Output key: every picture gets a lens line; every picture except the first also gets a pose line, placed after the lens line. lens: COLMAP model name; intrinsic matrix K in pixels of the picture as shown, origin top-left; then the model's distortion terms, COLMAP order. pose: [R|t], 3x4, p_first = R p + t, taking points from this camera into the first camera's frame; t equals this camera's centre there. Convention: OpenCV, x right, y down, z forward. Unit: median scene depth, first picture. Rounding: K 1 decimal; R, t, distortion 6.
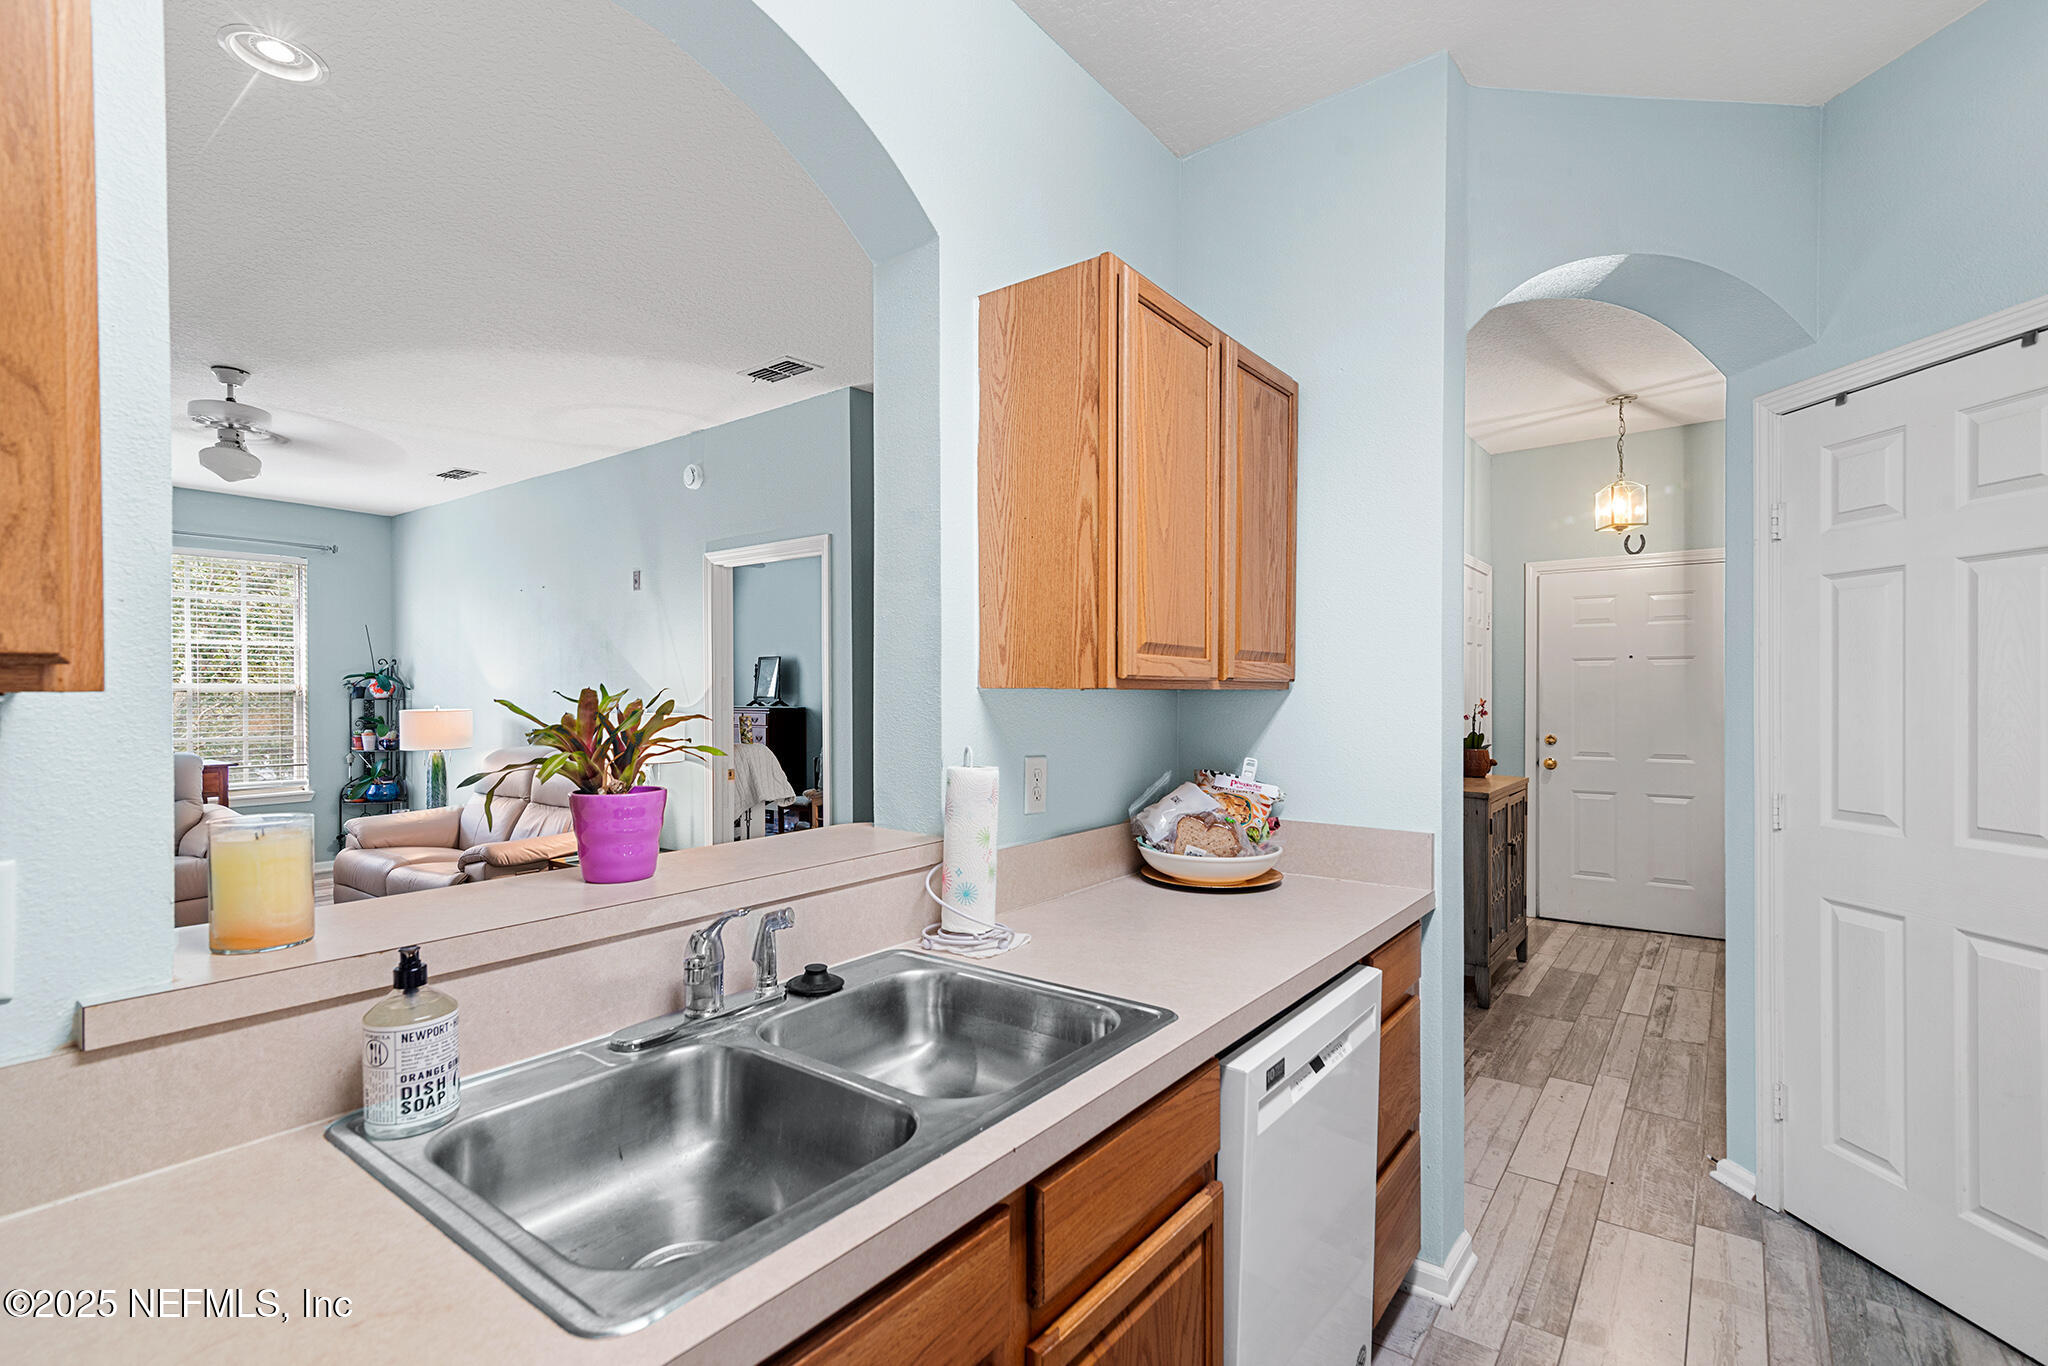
lens RADIAL K [[943.5, 0, 1017.8], [0, 943.5, 695.1], [0, 0, 1]] dist [0.012977, -0.002775]
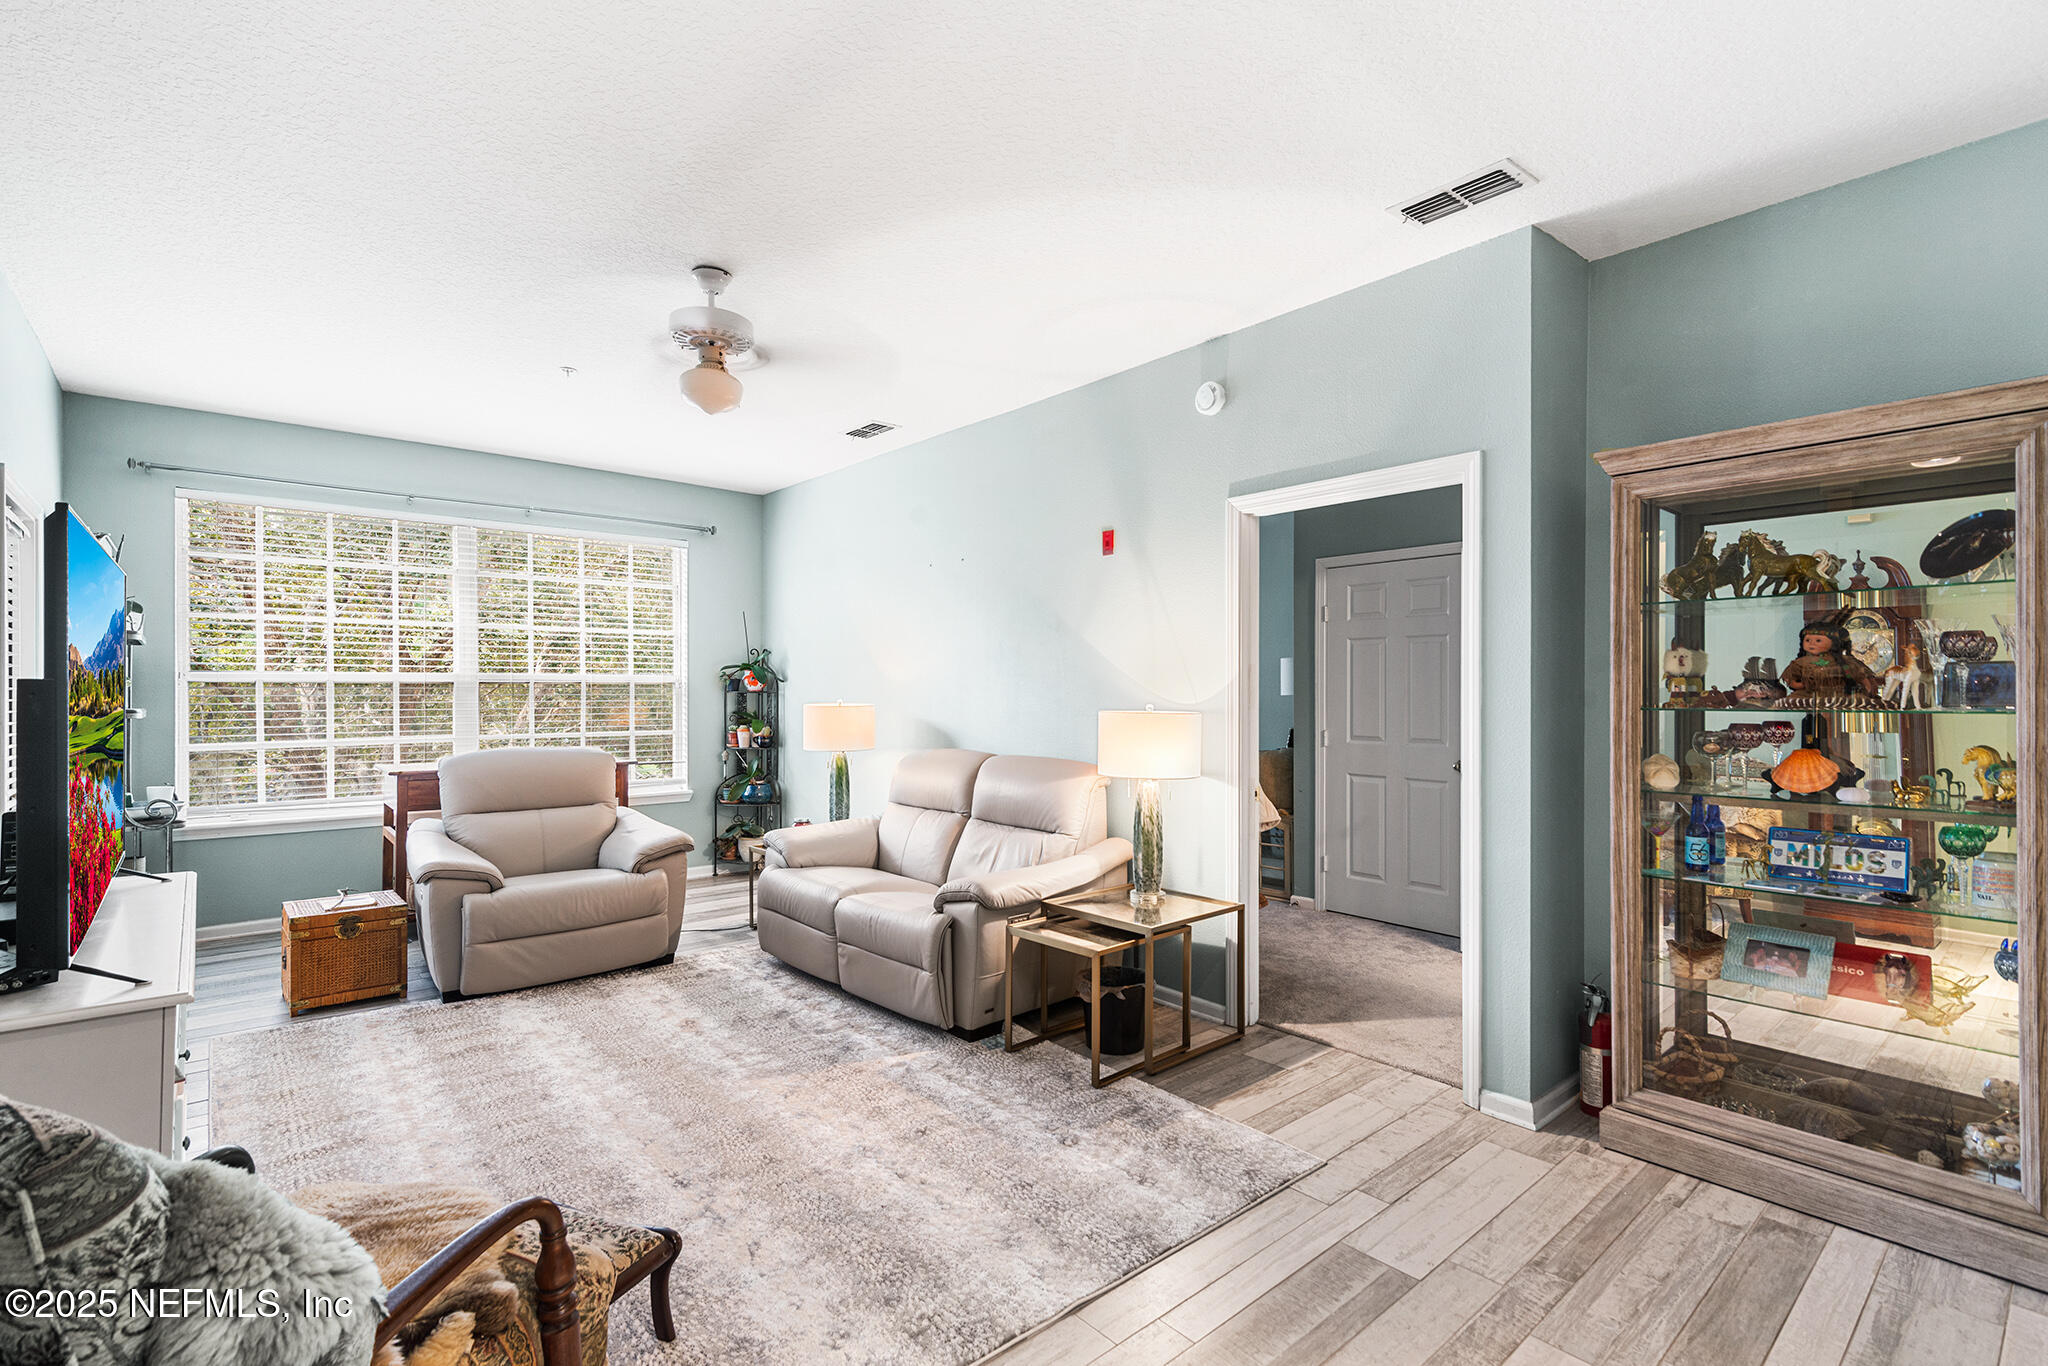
lens RADIAL K [[943.5, 0, 1033.1], [0, 943.5, 682.0], [0, 0, 1]] dist [0.012977, -0.002775]
pose [[0.978459, 0.003835, -0.206406, -0.230083], [-0.006558, 0.999900, -0.012507, 0.004130], [0.206337, 0.013591, 0.978387, 0.166157]]
